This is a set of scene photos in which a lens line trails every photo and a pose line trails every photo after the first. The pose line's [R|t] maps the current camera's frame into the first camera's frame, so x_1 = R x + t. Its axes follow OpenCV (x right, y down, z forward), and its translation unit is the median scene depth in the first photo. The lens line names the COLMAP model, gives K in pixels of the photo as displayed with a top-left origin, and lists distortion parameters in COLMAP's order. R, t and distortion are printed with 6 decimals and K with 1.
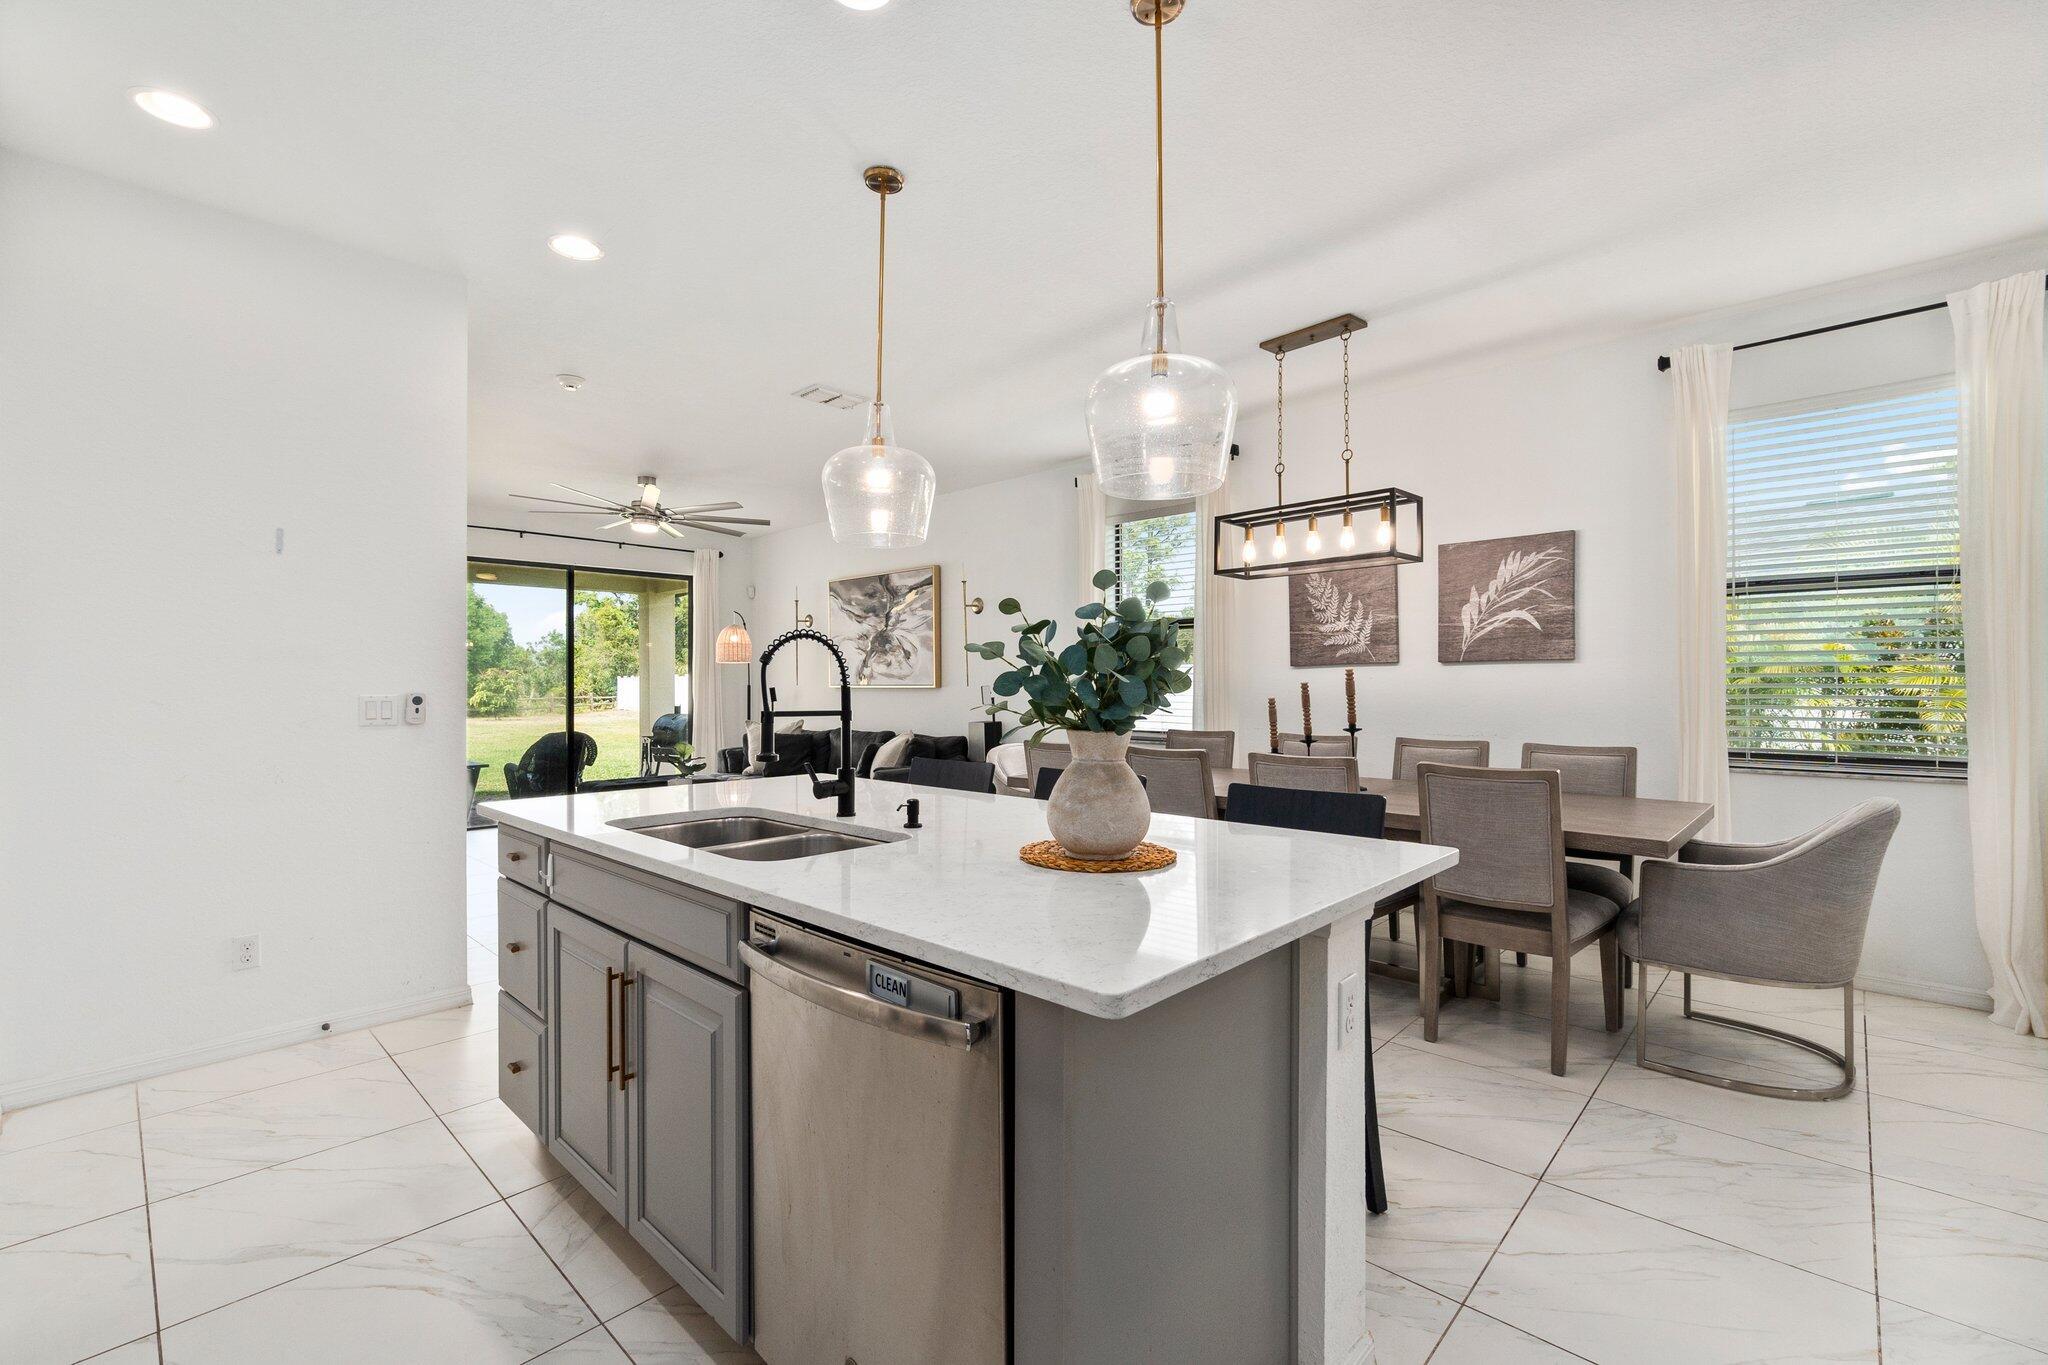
lens RADIAL K [[879.2, 0, 1019.0], [0, 879.2, 687.2], [0, 0, 1]] dist [-0.005988, 0.000646]
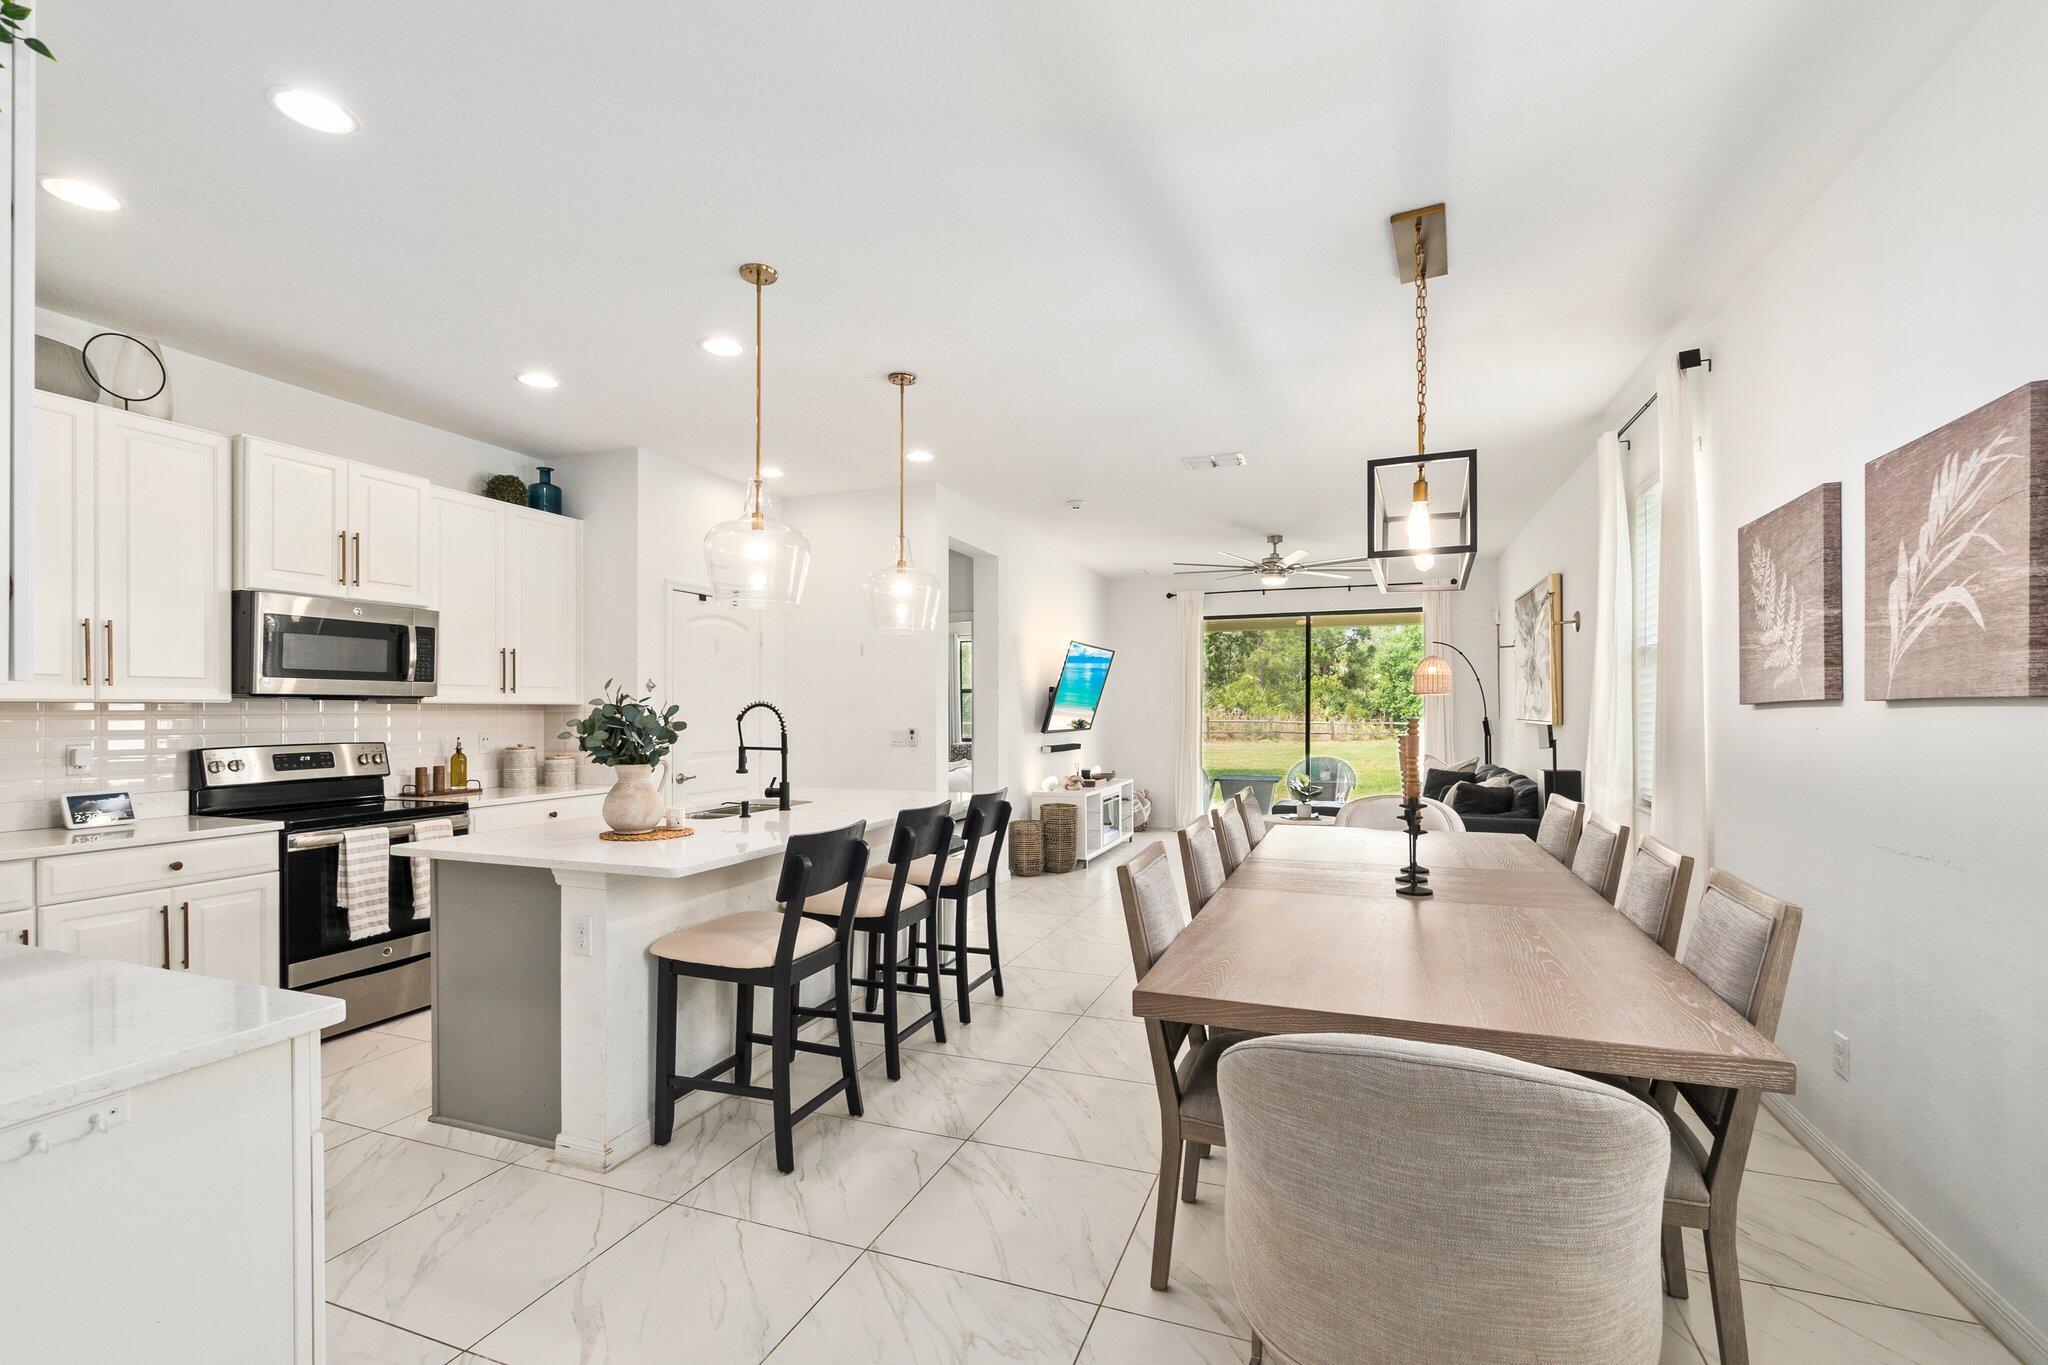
lens RADIAL K [[897.2, 0, 1028.4], [0, 897.2, 716.7], [0, 0, 1]] dist [-0.000834, 0.000185]
pose [[0.391718, 0.009475, -0.920037, 0.521368], [-0.000247, 0.999948, 0.010193, -0.016849], [0.920085, -0.003765, 0.391700, 0.252464]]
